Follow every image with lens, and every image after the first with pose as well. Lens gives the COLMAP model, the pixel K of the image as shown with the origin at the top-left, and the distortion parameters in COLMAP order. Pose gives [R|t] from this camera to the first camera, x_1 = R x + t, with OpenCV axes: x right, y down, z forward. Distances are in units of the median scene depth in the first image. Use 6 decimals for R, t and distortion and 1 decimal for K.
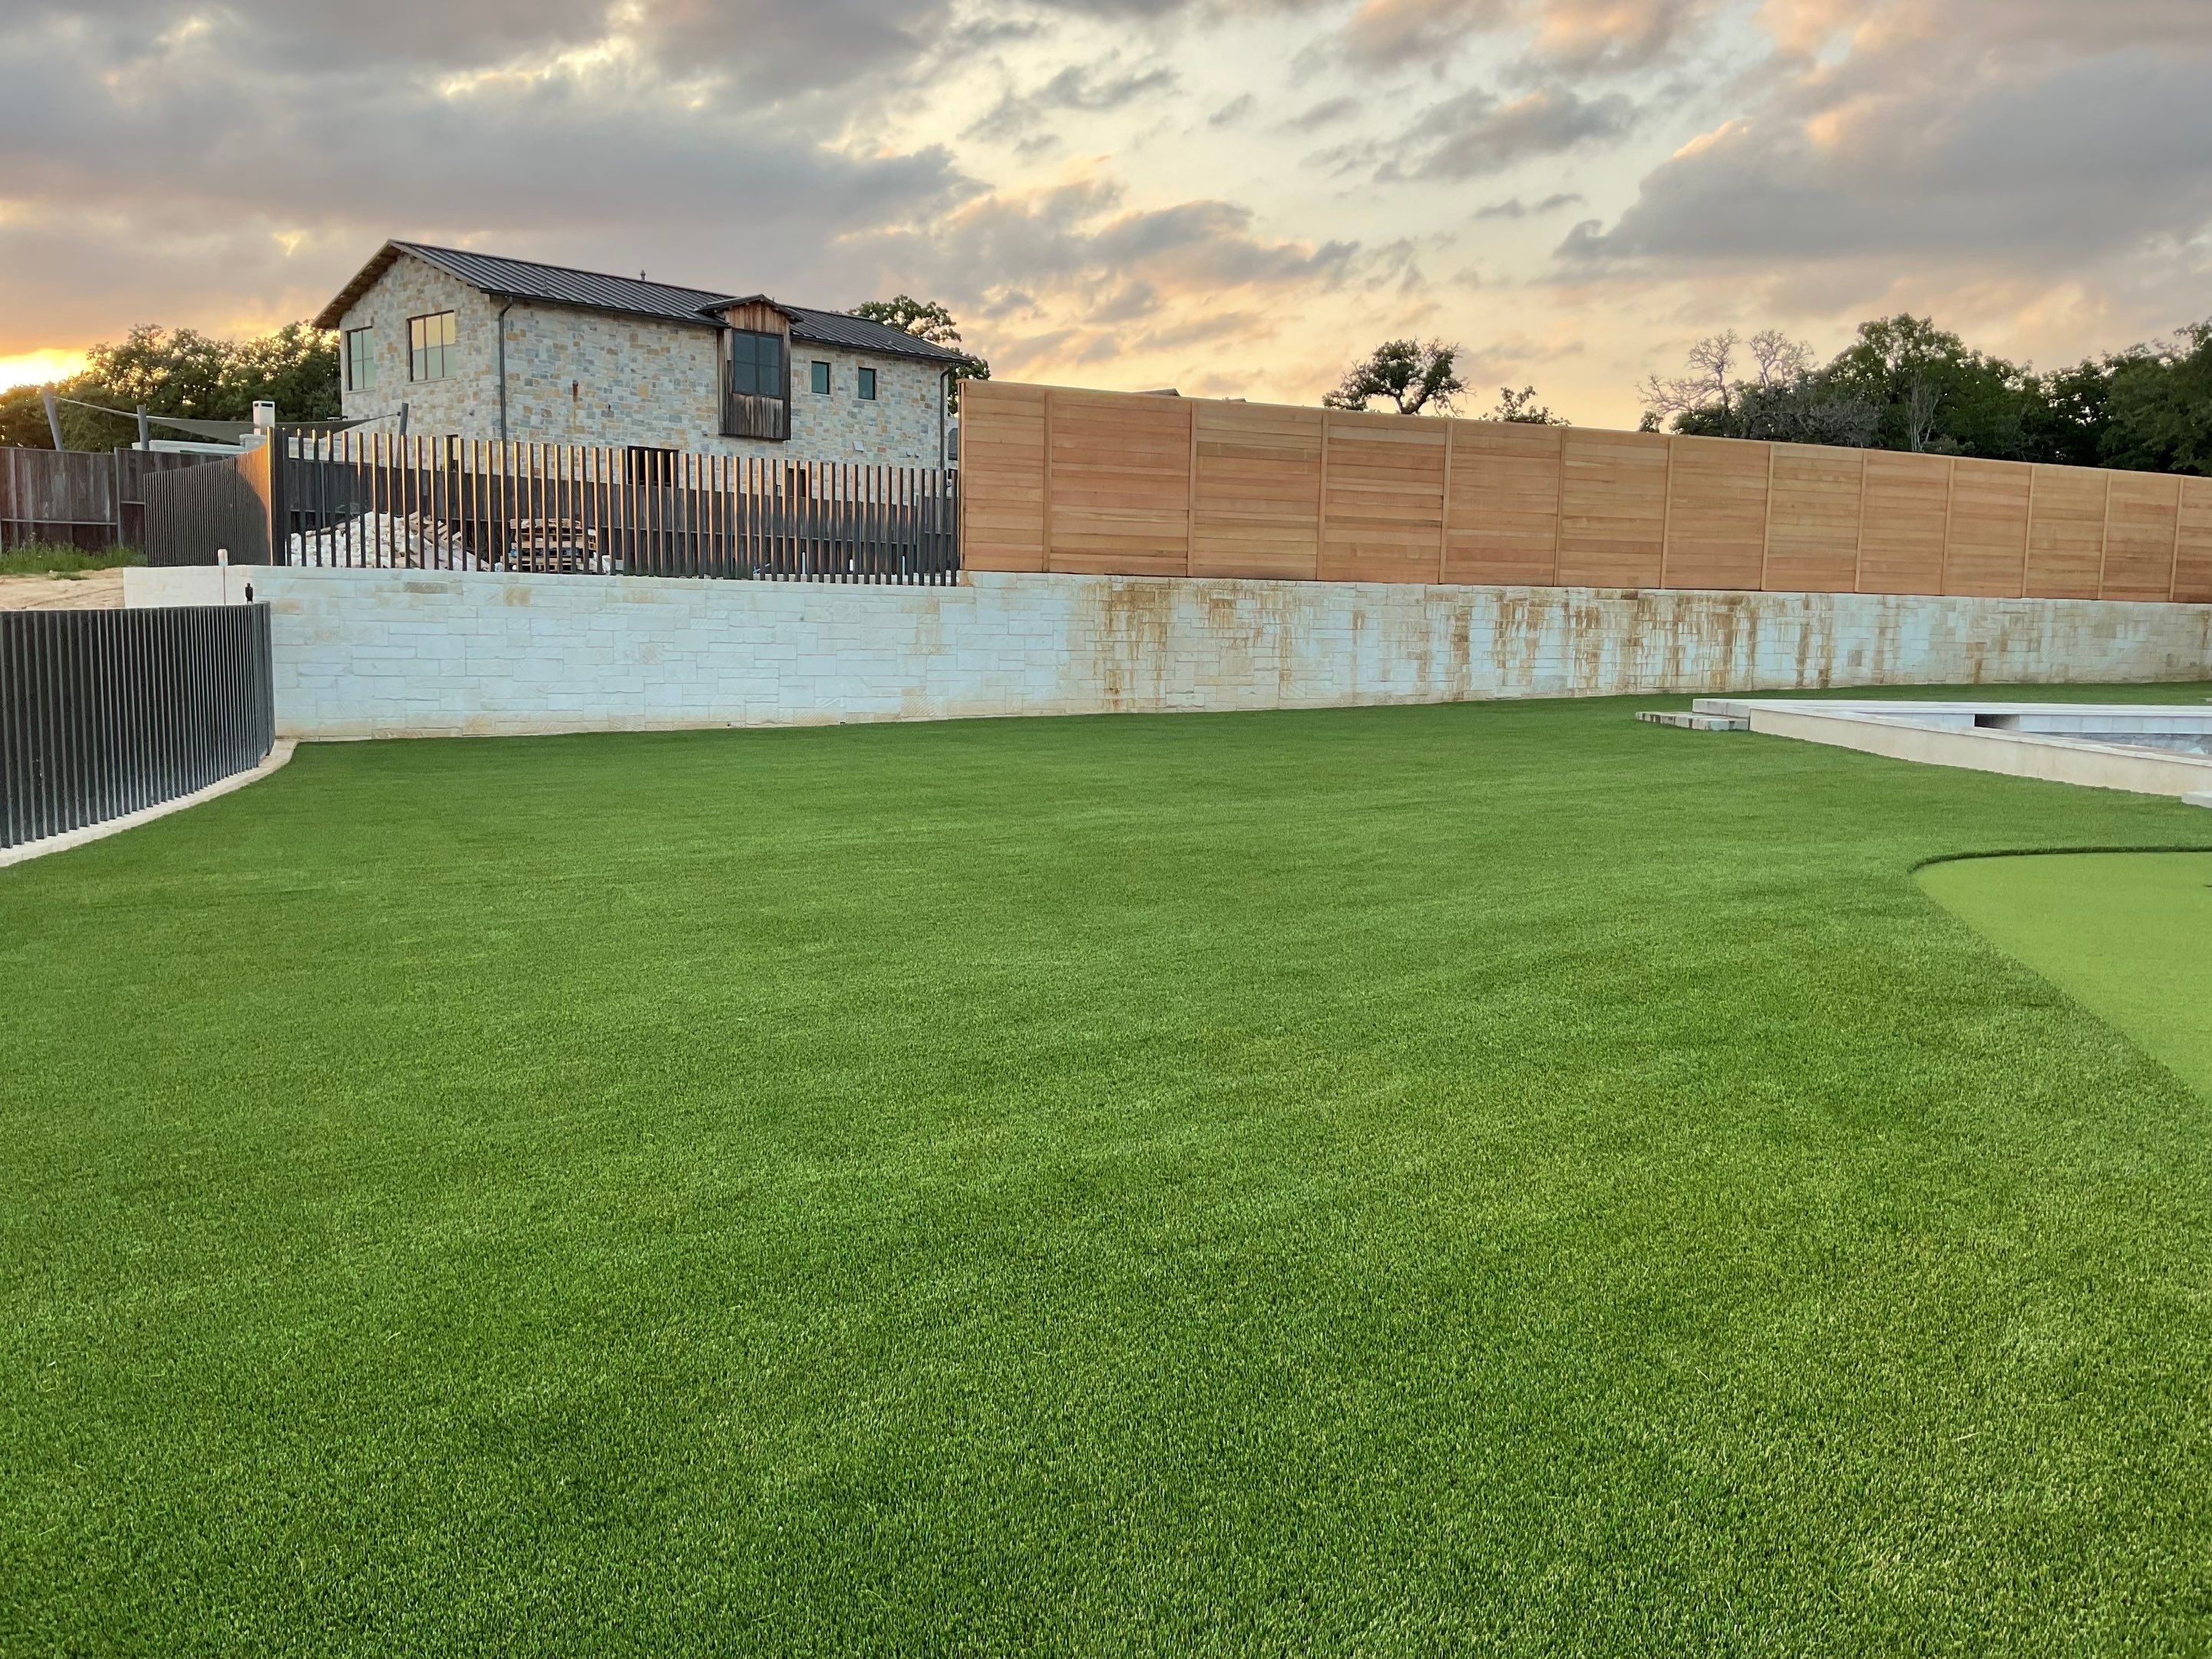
lens RADIAL K [[1839.0, 0, 1113.5], [0, 1839.0, 864.2], [0, 0, 1]] dist [0.093357, -0.164358]
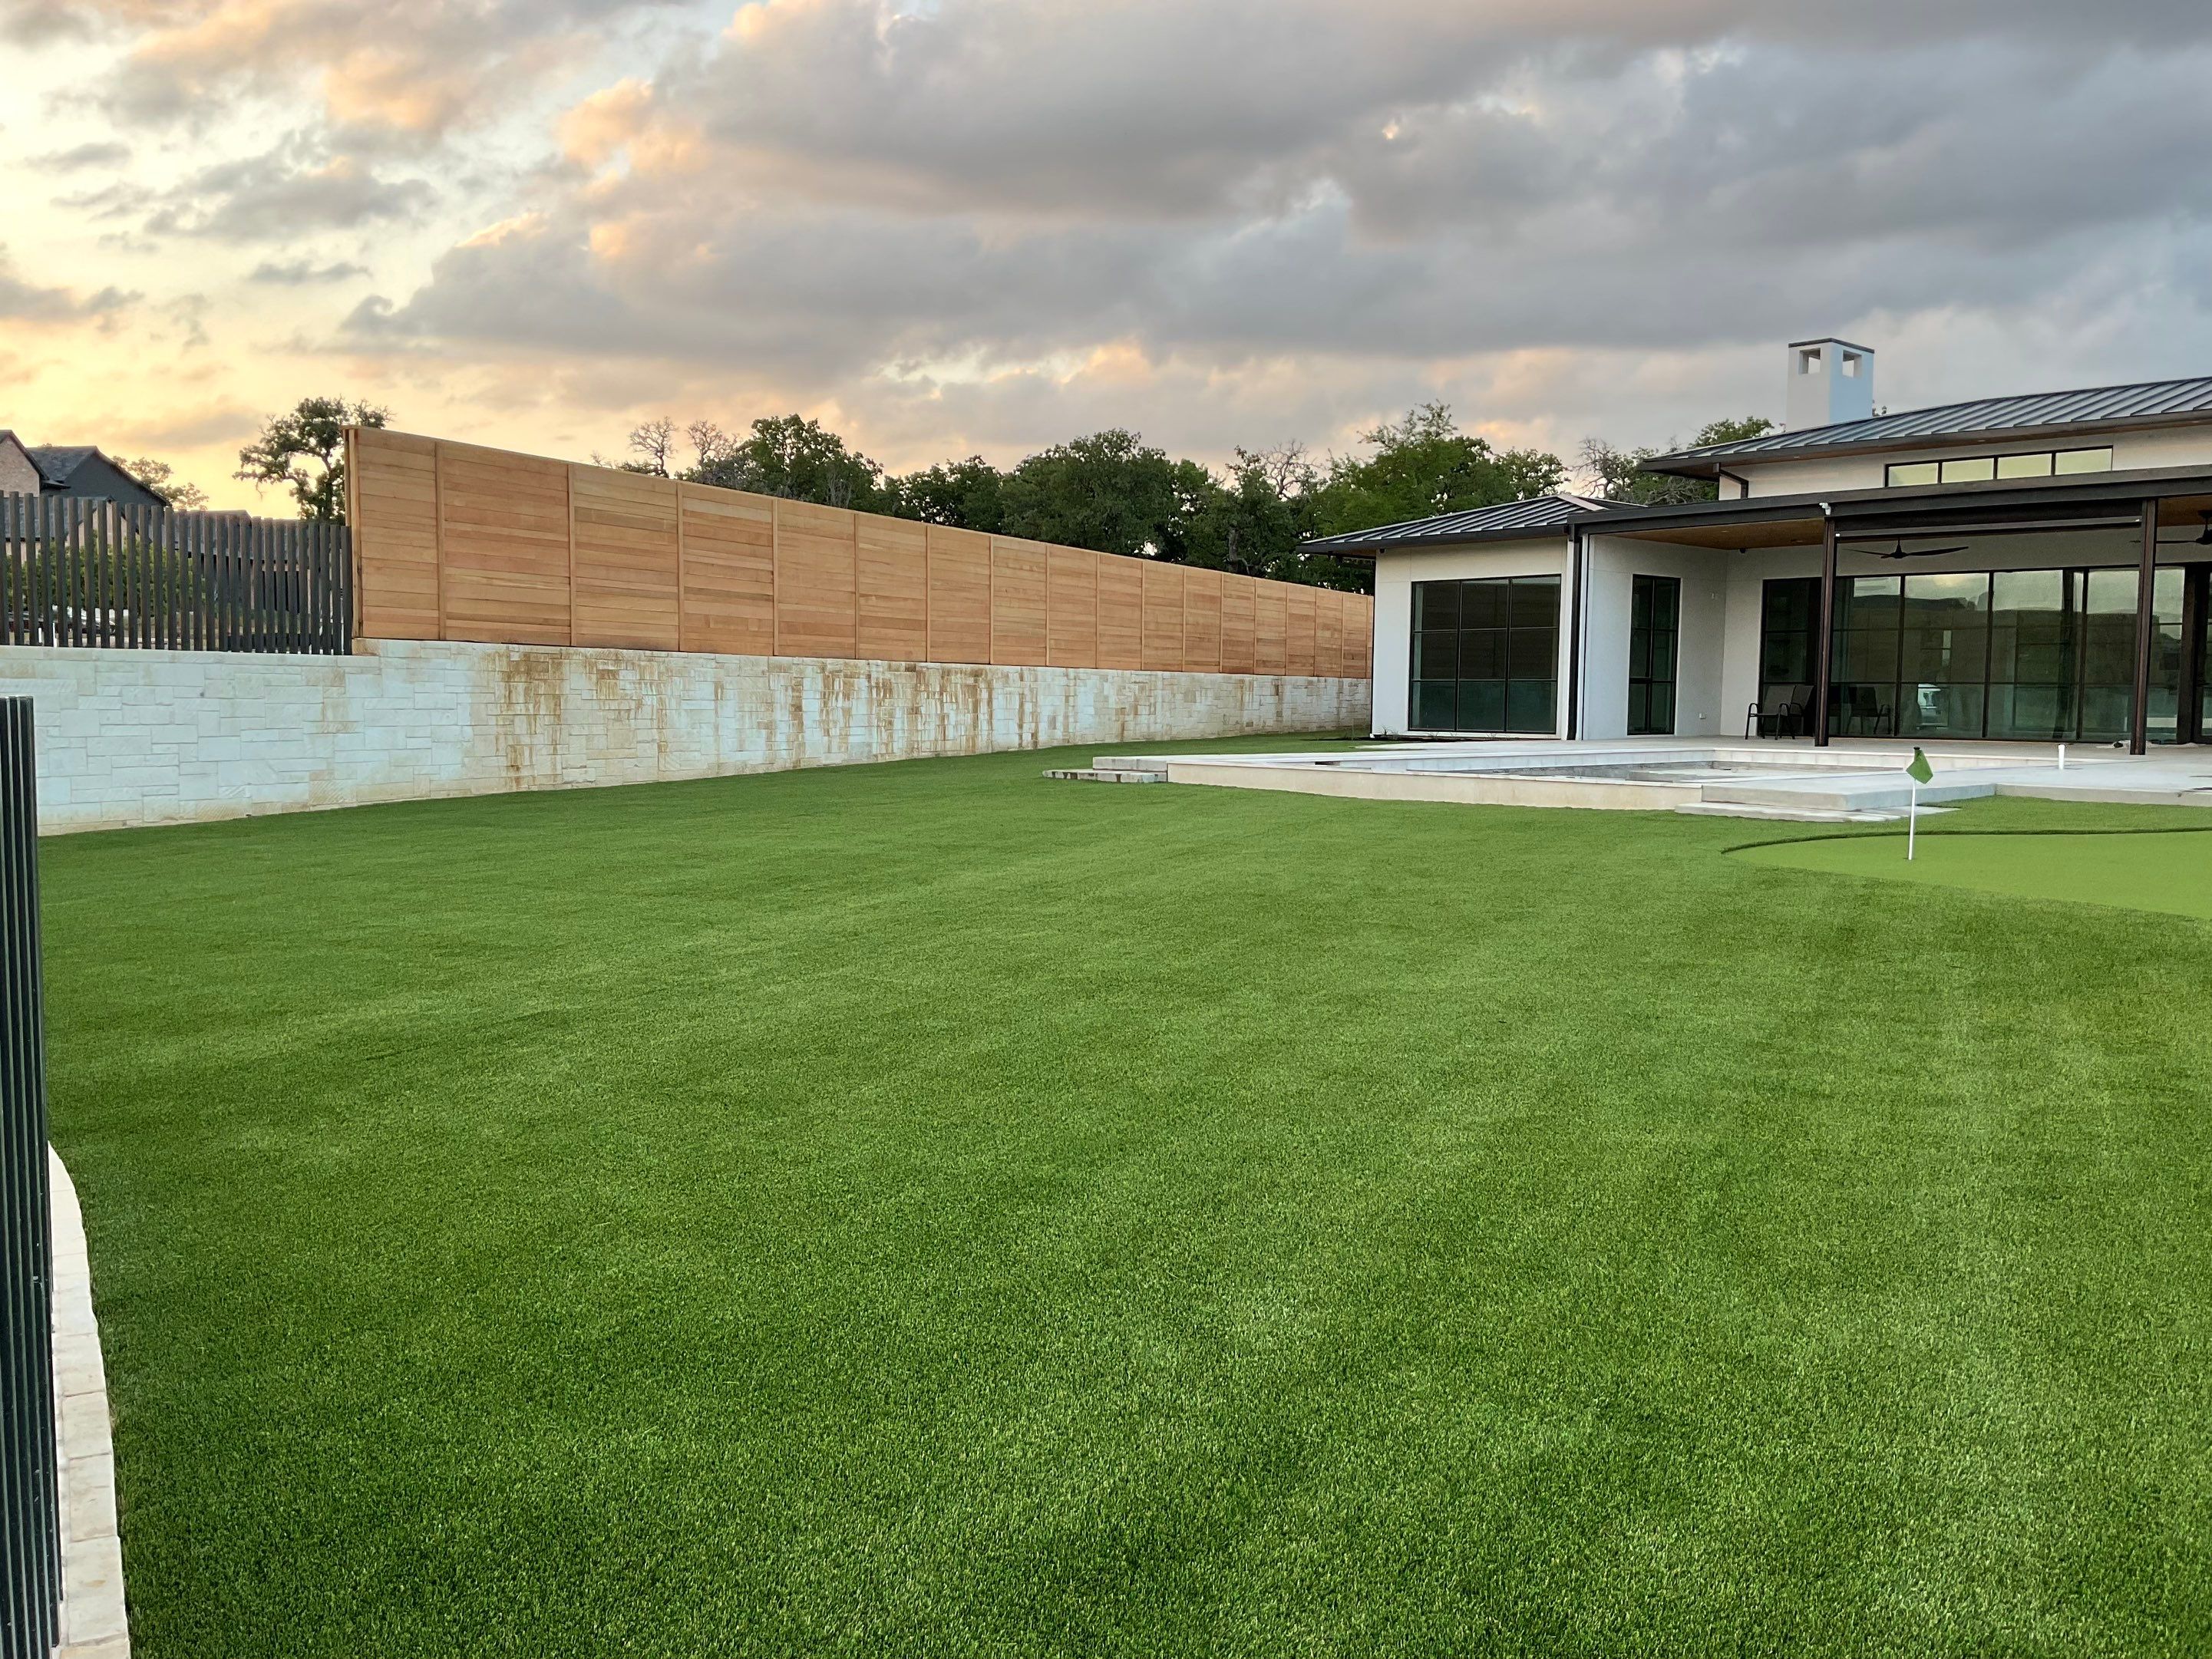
lens RADIAL K [[1839.0, 0, 1109.1], [0, 1839.0, 823.6], [0, 0, 1]] dist [0.093357, -0.164358]
pose [[0.814684, -0.051047, 0.577654, -0.267469], [0.085578, 0.995795, -0.032696, -0.009428], [-0.573555, 0.076072, 0.815627, 0.064491]]
